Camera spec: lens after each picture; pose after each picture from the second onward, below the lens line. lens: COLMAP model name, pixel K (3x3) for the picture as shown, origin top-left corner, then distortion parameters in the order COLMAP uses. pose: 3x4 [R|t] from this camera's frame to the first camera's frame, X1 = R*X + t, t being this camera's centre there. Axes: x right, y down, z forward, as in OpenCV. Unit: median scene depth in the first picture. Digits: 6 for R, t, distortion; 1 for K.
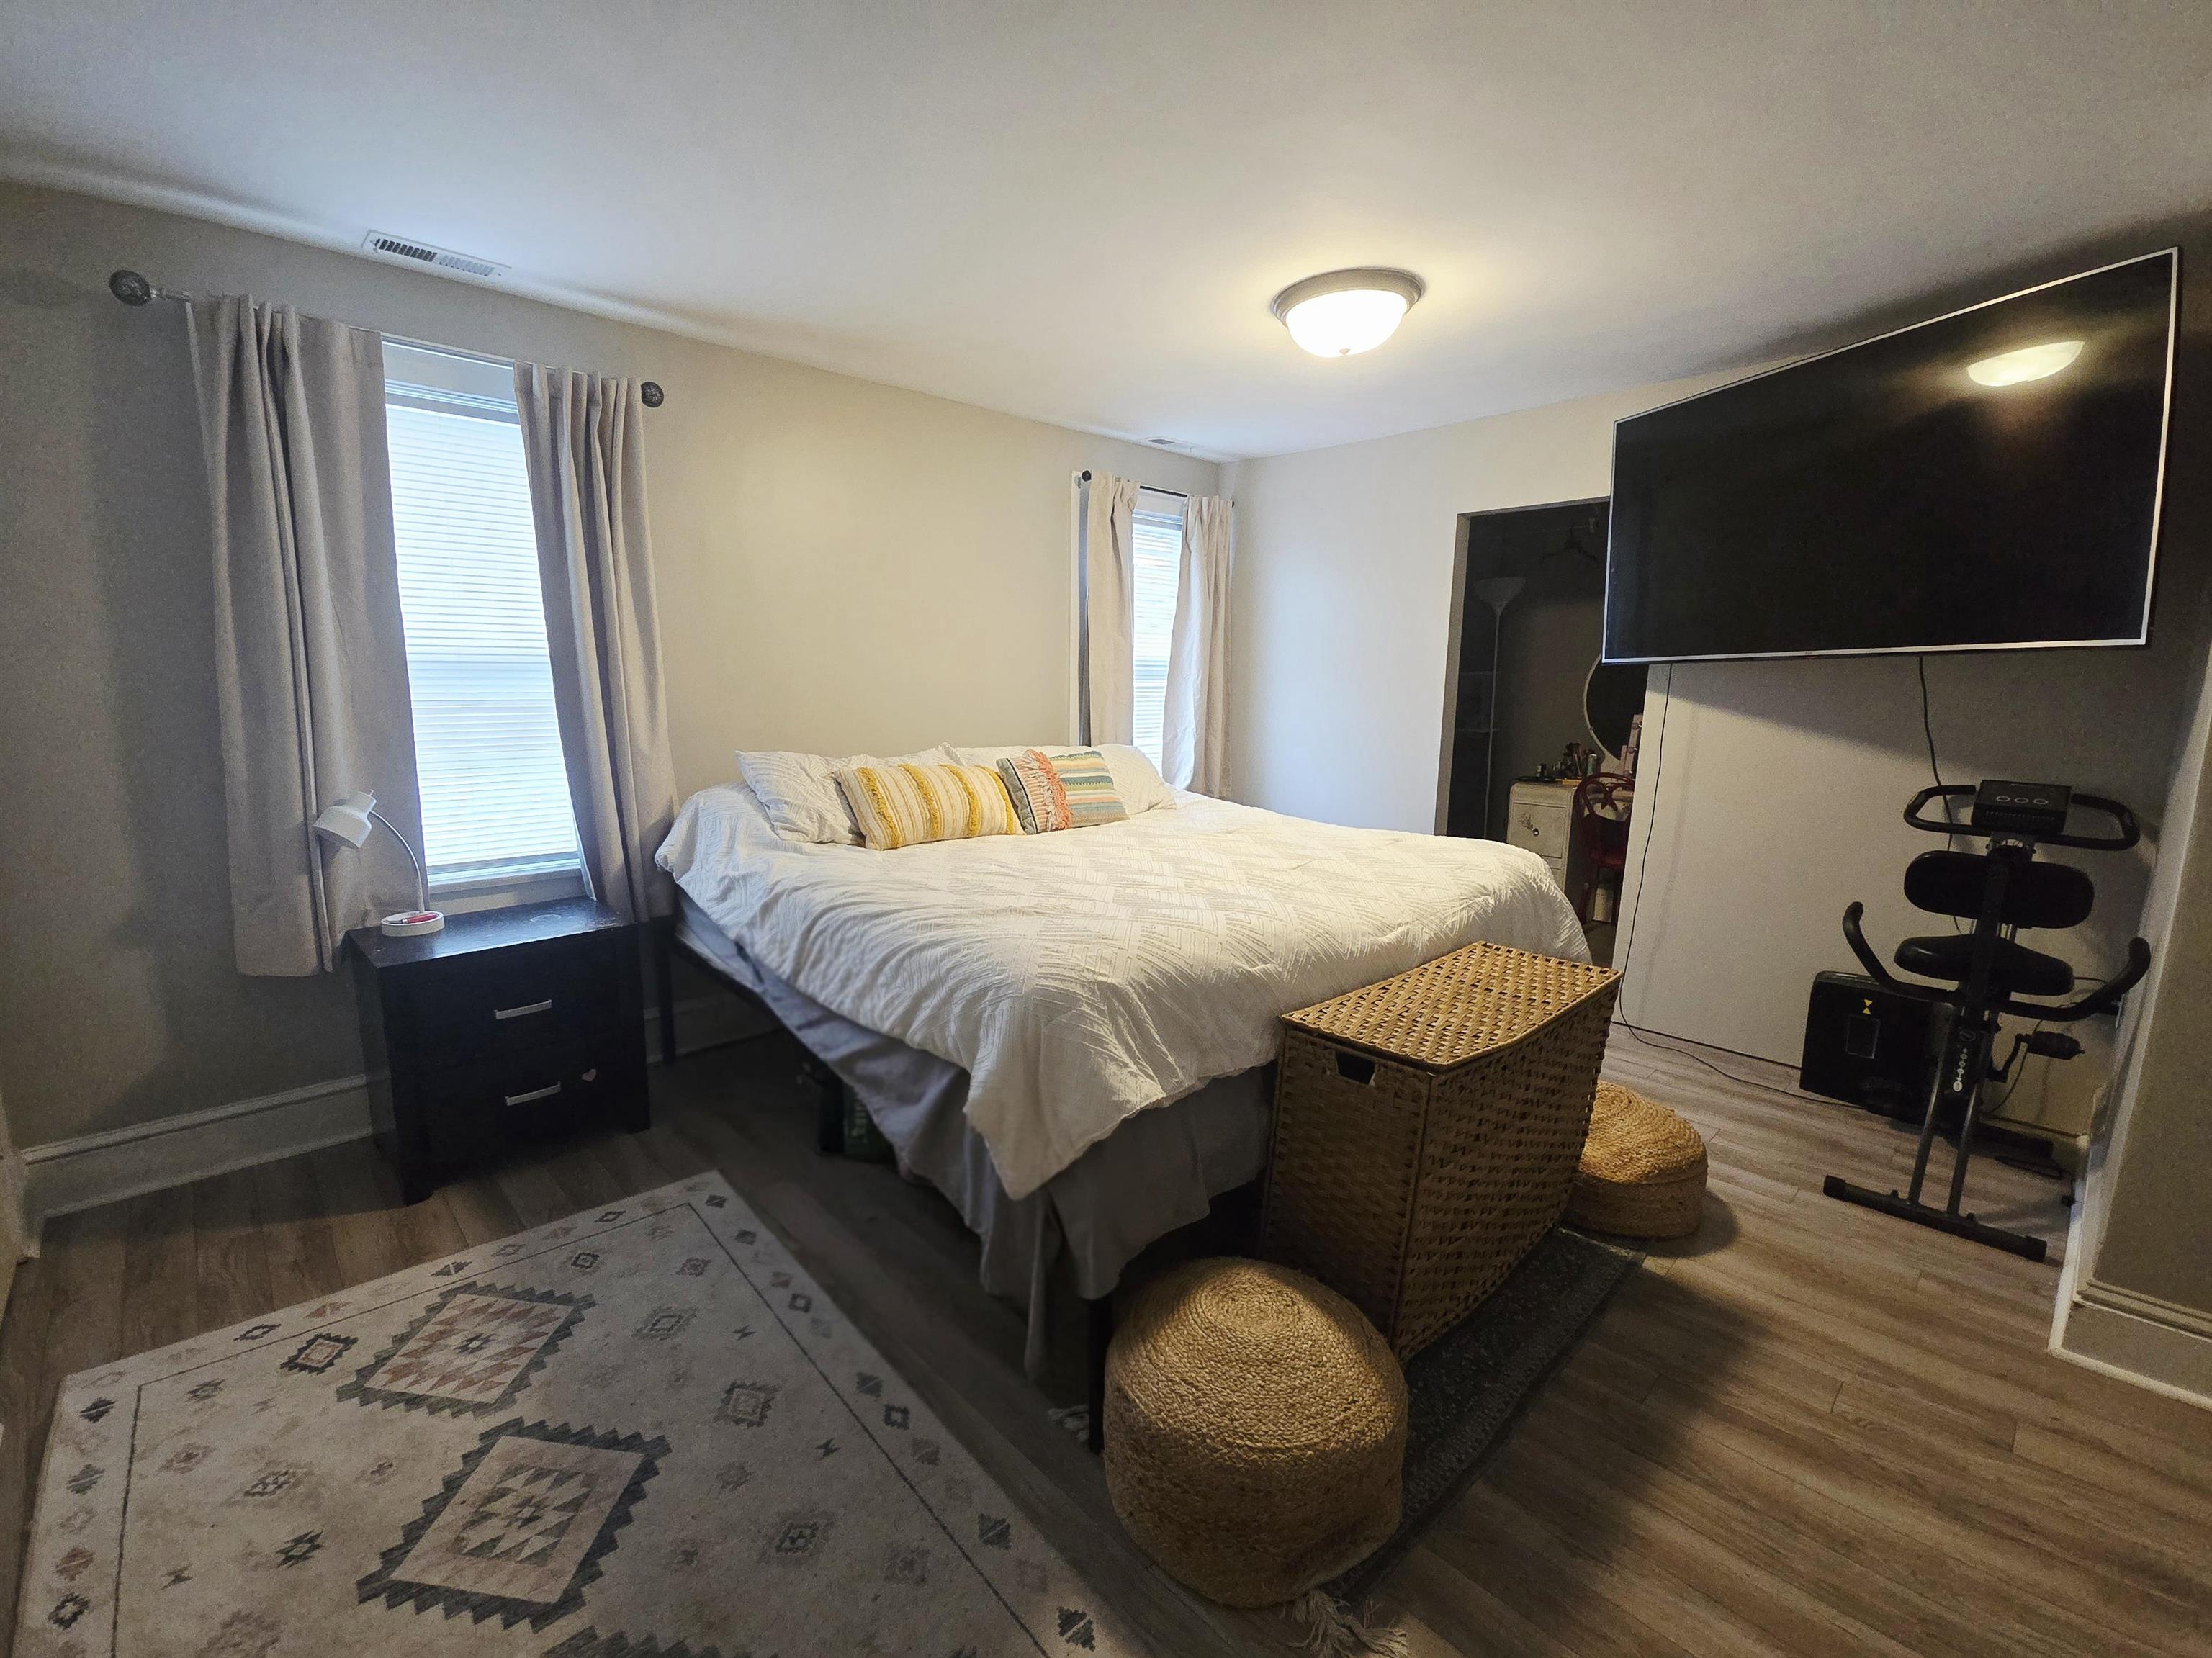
lens RADIAL K [[965.3, 0, 1106.0], [0, 965.3, 829.0], [0, 0, 1]] dist [-0.000746, -0.000689]
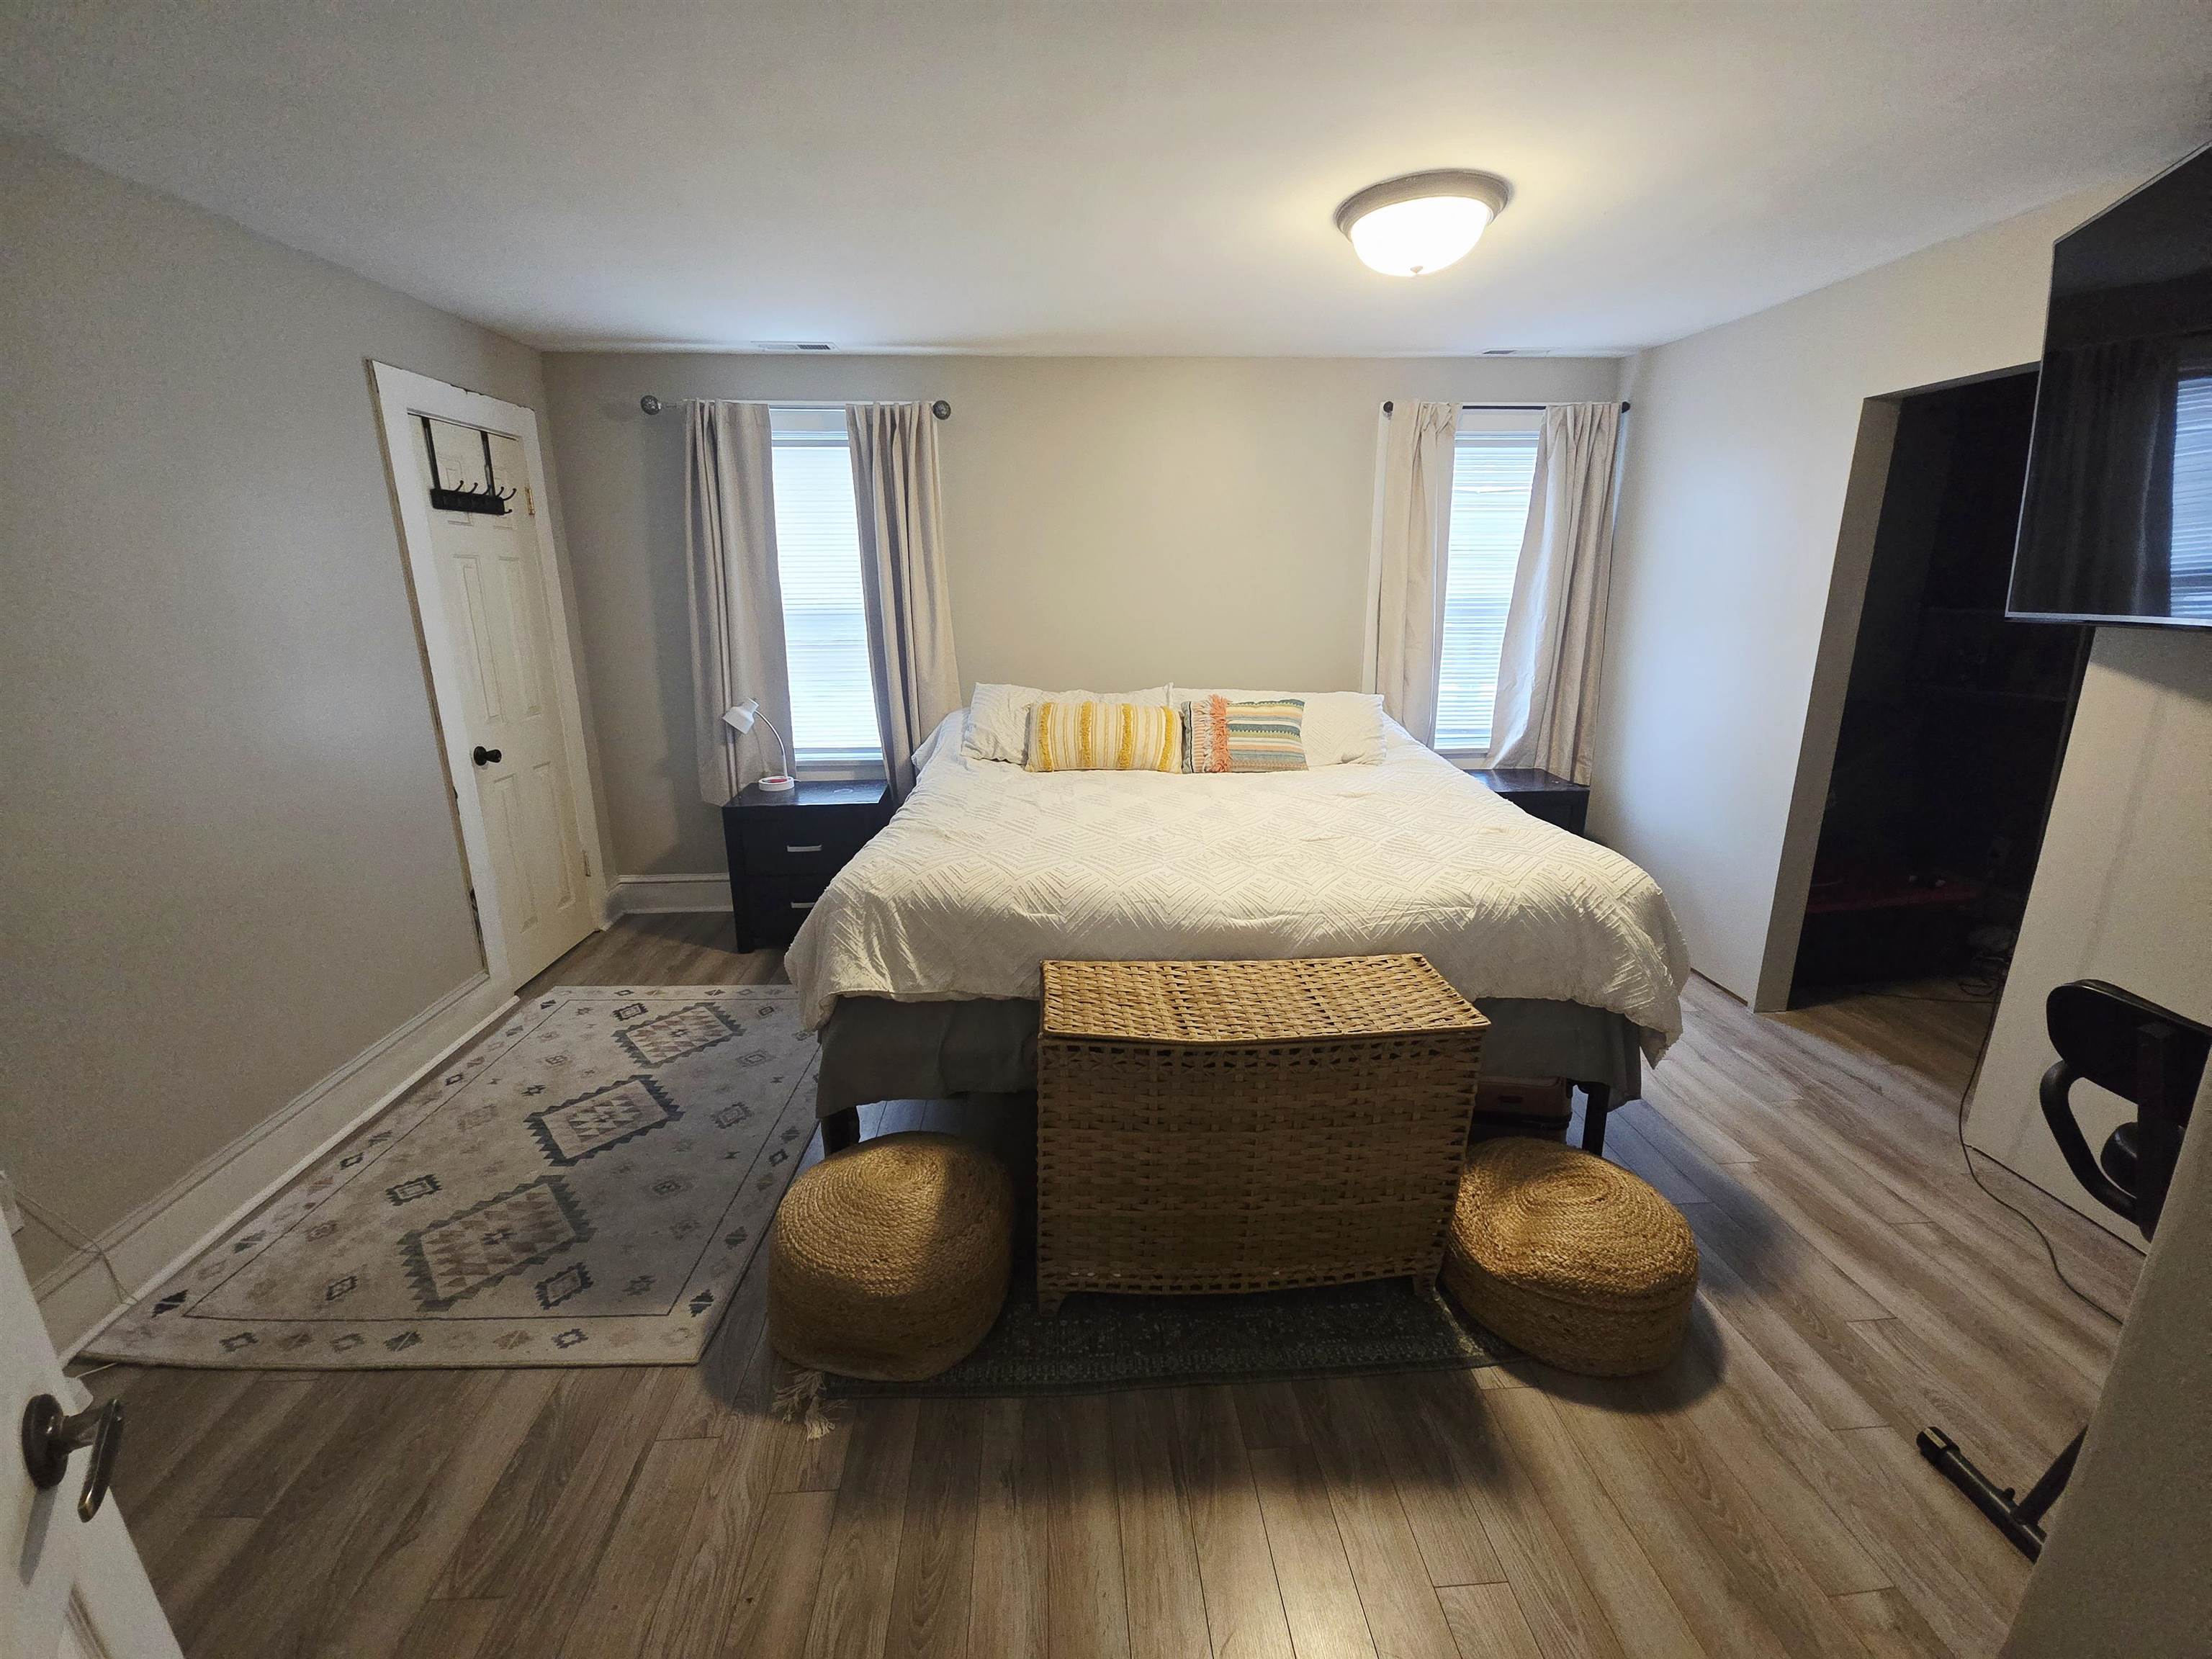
lens RADIAL K [[907.0, 0, 1032.3], [0, 907.0, 806.8], [0, 0, 1]] dist [-0.000584, -0.000058]
pose [[0.763766, 0.140488, -0.630020, 0.654030], [-0.092572, 0.989778, 0.108486, -0.077392], [0.638821, -0.024536, 0.768964, 0.151732]]
